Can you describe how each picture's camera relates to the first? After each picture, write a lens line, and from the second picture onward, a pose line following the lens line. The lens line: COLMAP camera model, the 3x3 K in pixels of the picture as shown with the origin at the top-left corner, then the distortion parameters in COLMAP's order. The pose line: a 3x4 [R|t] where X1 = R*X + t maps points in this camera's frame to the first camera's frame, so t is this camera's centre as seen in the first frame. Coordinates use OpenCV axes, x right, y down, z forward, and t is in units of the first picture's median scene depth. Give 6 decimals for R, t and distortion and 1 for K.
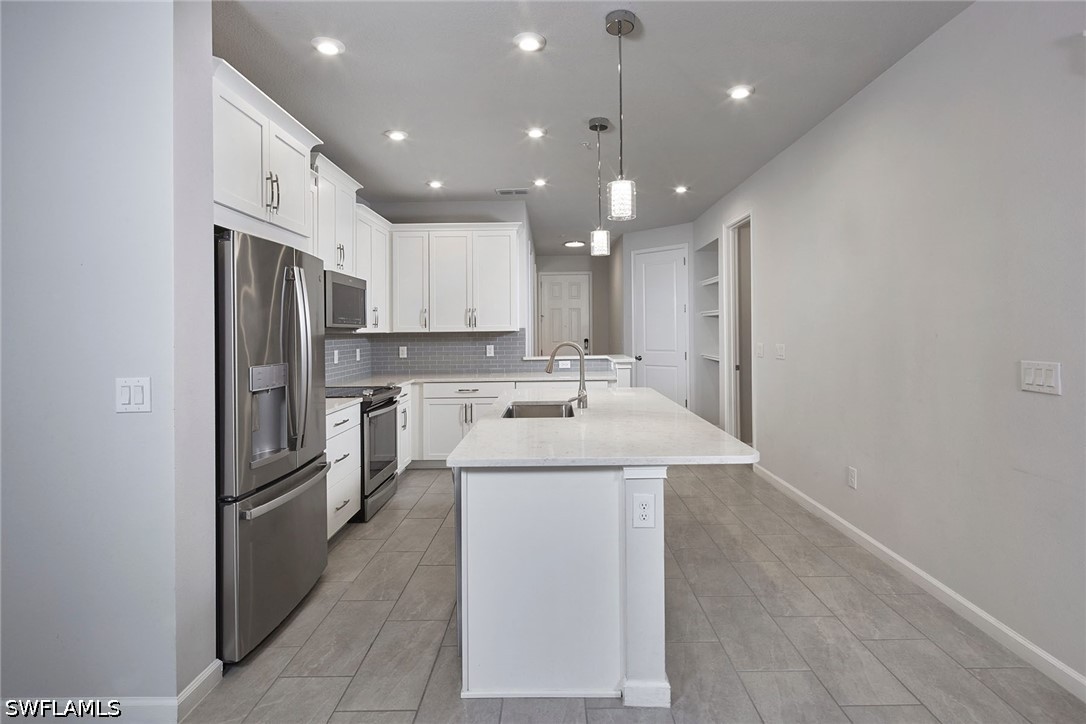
lens RADIAL K [[535.8, 0, 578.7], [0, 535.8, 320.7], [0, 0, 1]] dist [0.001067, -0.002157]
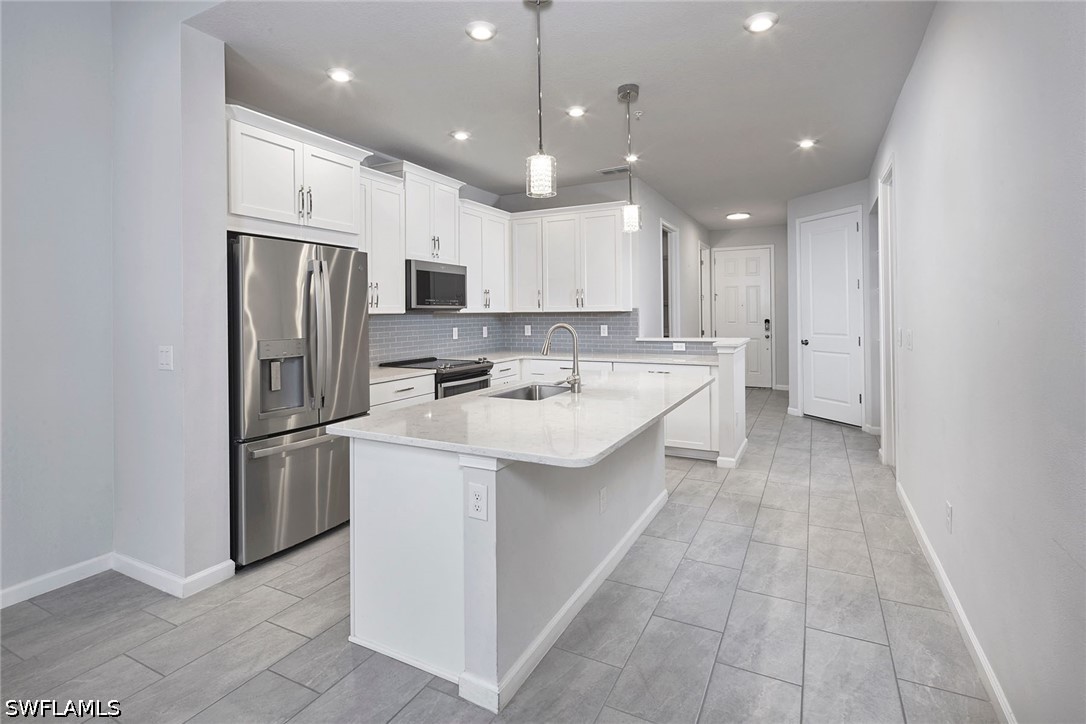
lens RADIAL K [[535.8, 0, 567.3], [0, 535.8, 305.3], [0, 0, 1]] dist [0.001067, -0.002157]
pose [[0.886118, -0.002419, -0.463452, 0.362228], [0.007503, 0.999930, 0.009126, -0.002366], [0.463398, -0.011564, 0.886075, 0.115950]]
